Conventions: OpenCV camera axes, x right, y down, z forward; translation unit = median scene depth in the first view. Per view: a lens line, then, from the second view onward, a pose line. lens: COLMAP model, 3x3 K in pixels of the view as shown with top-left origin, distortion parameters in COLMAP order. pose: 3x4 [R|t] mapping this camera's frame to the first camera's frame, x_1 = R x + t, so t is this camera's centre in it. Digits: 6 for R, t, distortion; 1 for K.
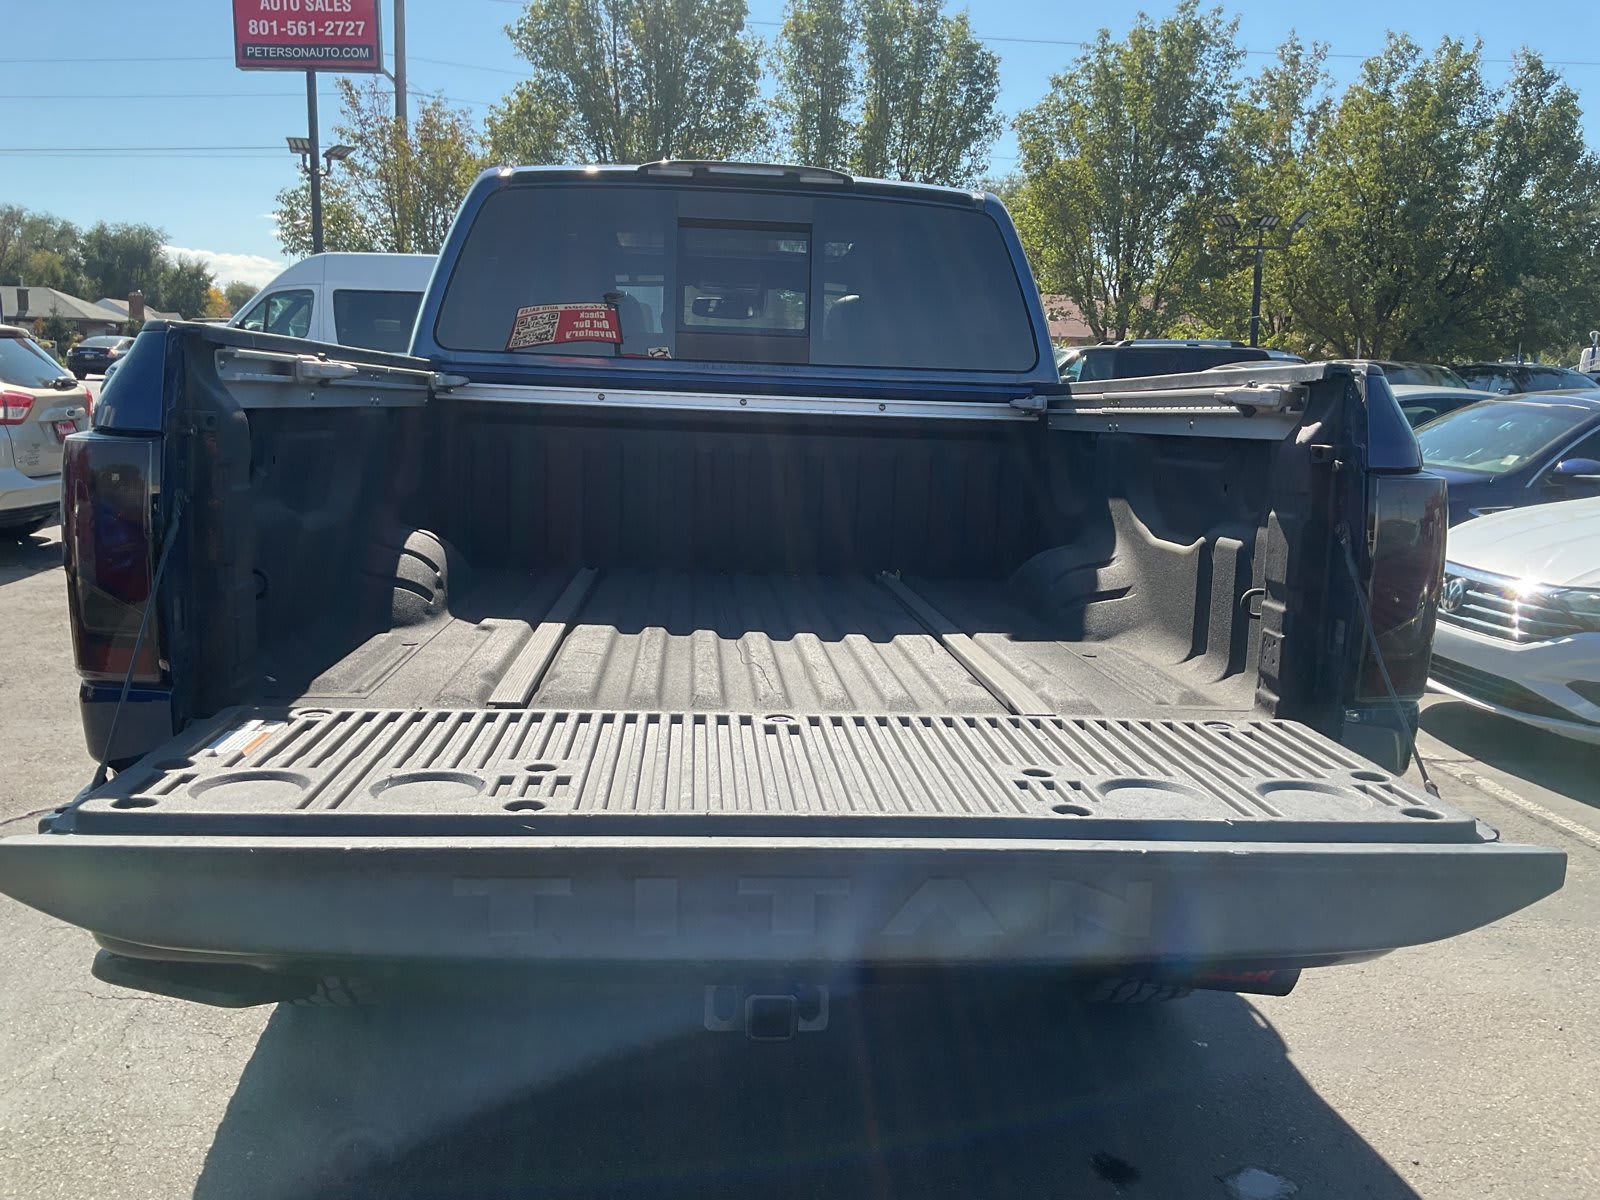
lens RADIAL K [[1259.4, 0, 800.0], [0, 1259.4, 600.0], [0, 0, 1]] dist [-0.020583, -0.005146]
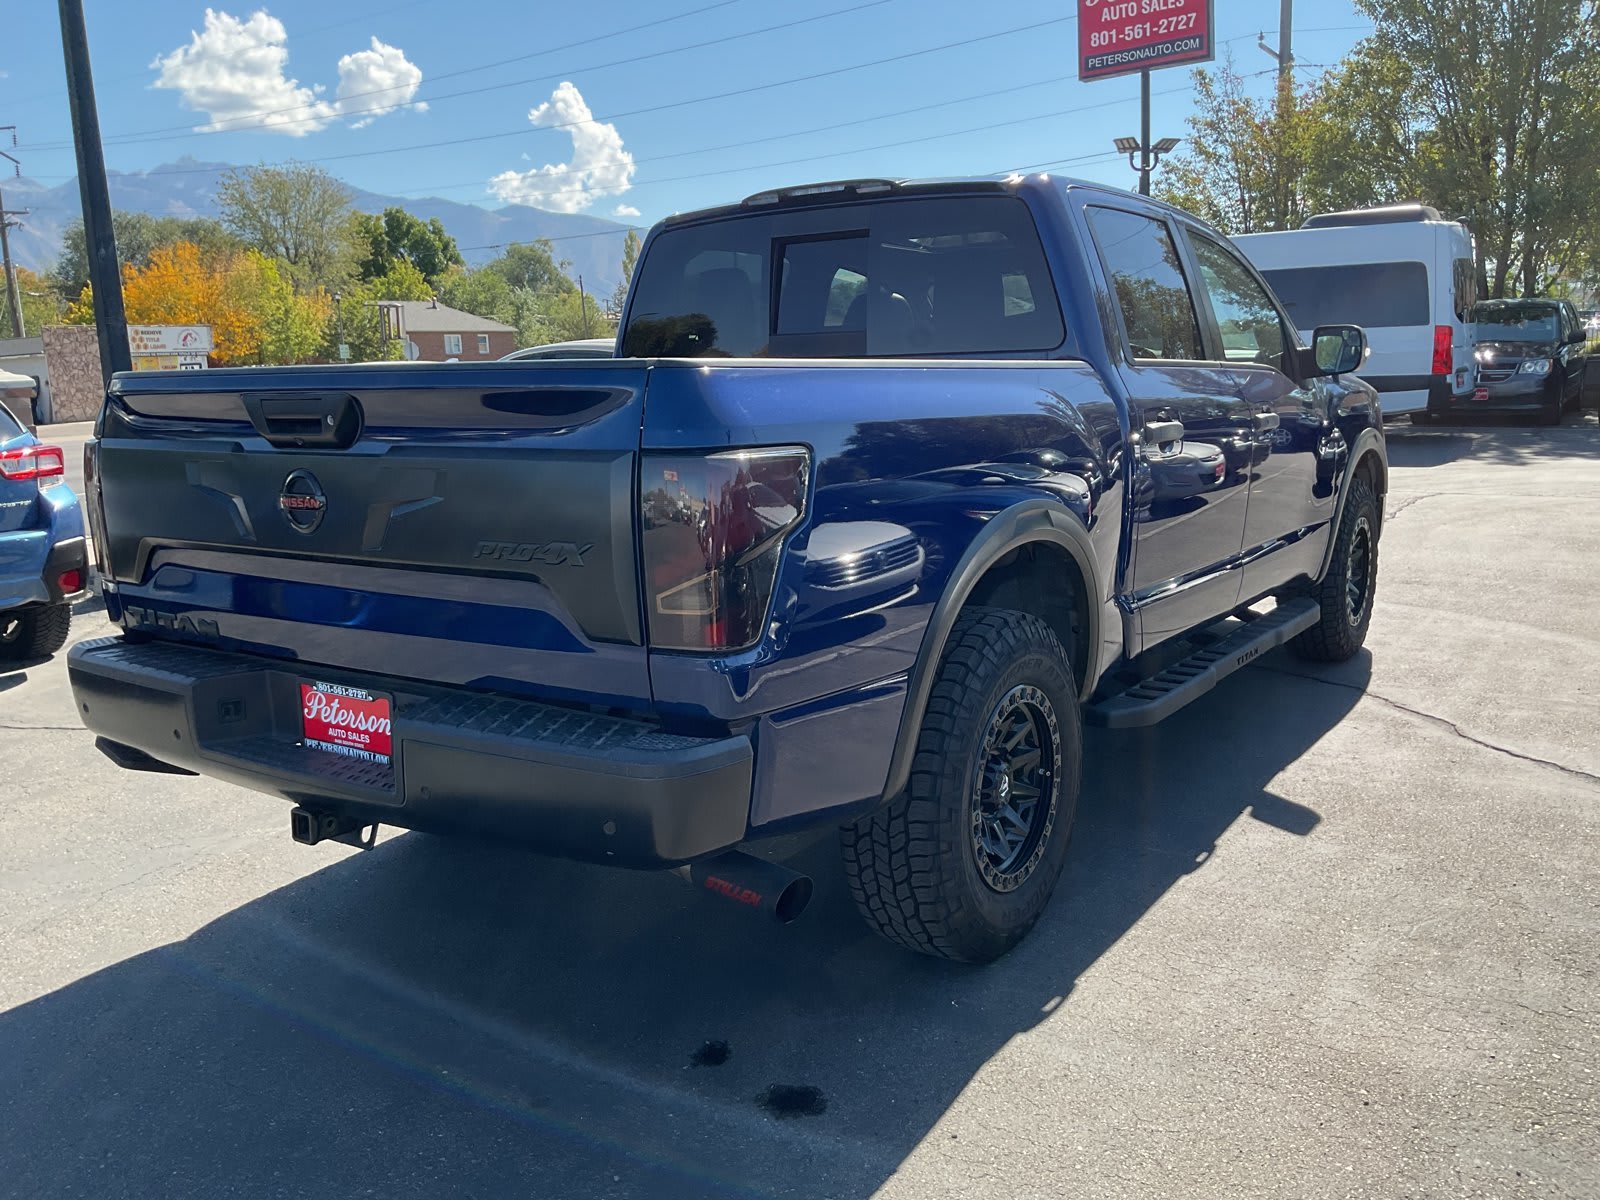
lens RADIAL K [[1272.1, 0, 800.0], [0, 1272.1, 600.0], [0, 0, 1]] dist [-0.011043, -0.008093]
pose [[0.757398, 0.074899, -0.648644, 0.952723], [-0.068110, 0.997043, 0.035599, -0.004809], [0.649392, 0.017216, 0.760259, 0.129425]]
